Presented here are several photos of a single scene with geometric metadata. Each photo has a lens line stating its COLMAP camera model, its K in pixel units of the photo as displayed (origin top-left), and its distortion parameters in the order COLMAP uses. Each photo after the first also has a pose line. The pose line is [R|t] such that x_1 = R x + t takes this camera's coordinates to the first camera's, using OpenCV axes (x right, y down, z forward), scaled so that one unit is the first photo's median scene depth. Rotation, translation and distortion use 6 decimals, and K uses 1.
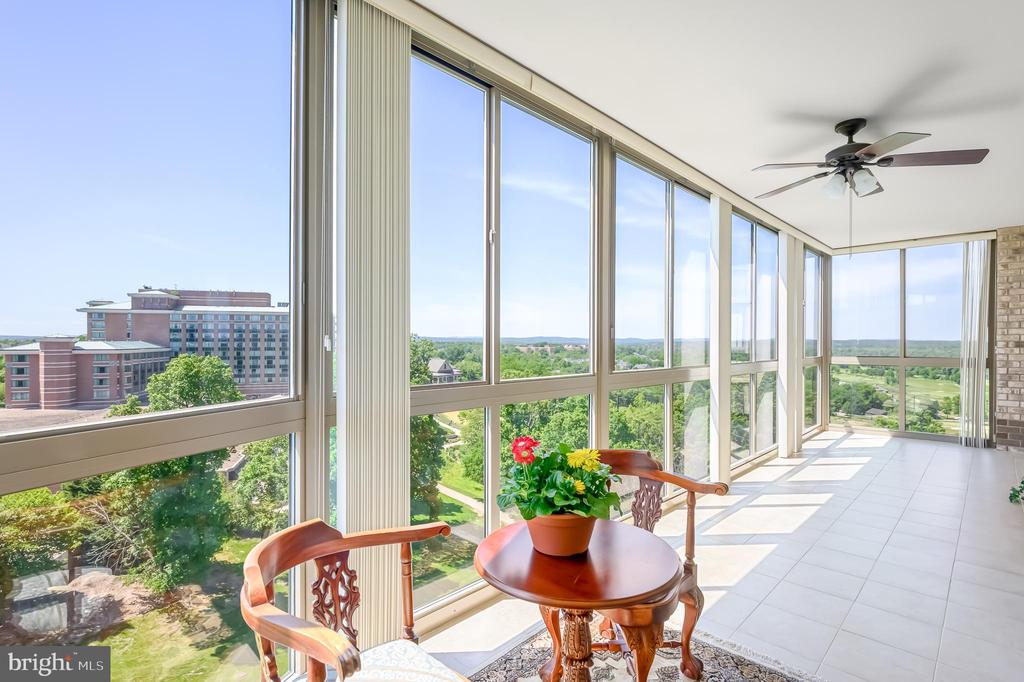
lens RADIAL K [[490.0, 0, 510.9], [0, 490.0, 341.9], [0, 0, 1]] dist [0.002488, 0.000160]
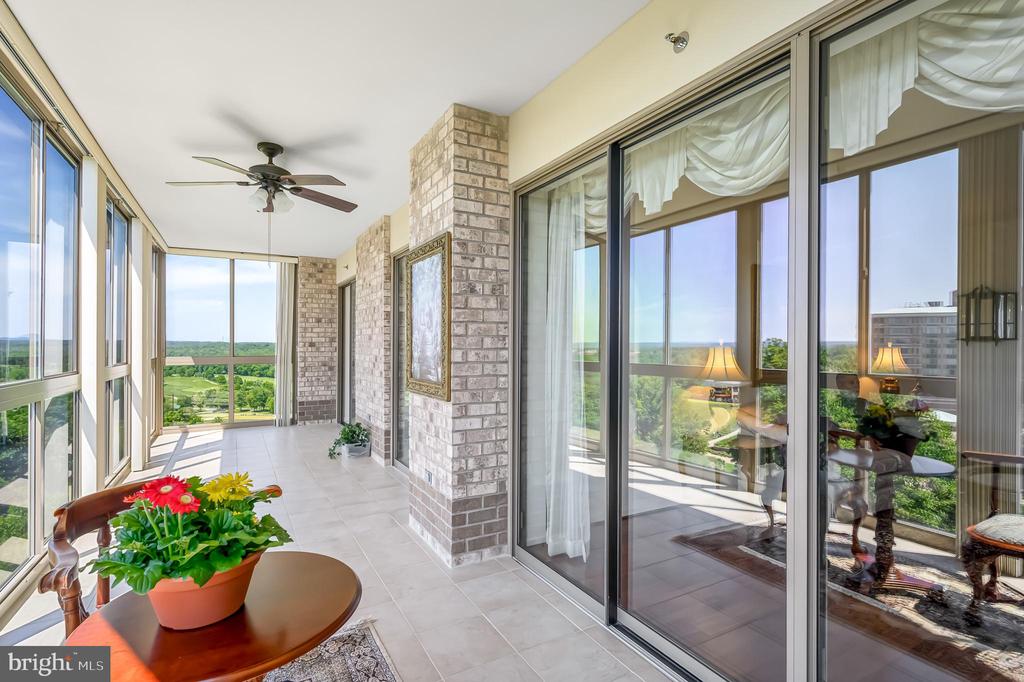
lens RADIAL K [[497.5, 0, 512.6], [0, 497.5, 342.5], [0, 0, 1]] dist [0.000856, 0.000165]
pose [[0.277803, -0.000079, 0.960638, -0.125813], [-0.000333, 1.000000, 0.000178, -0.000931], [-0.960638, -0.000370, 0.277803, 0.086219]]
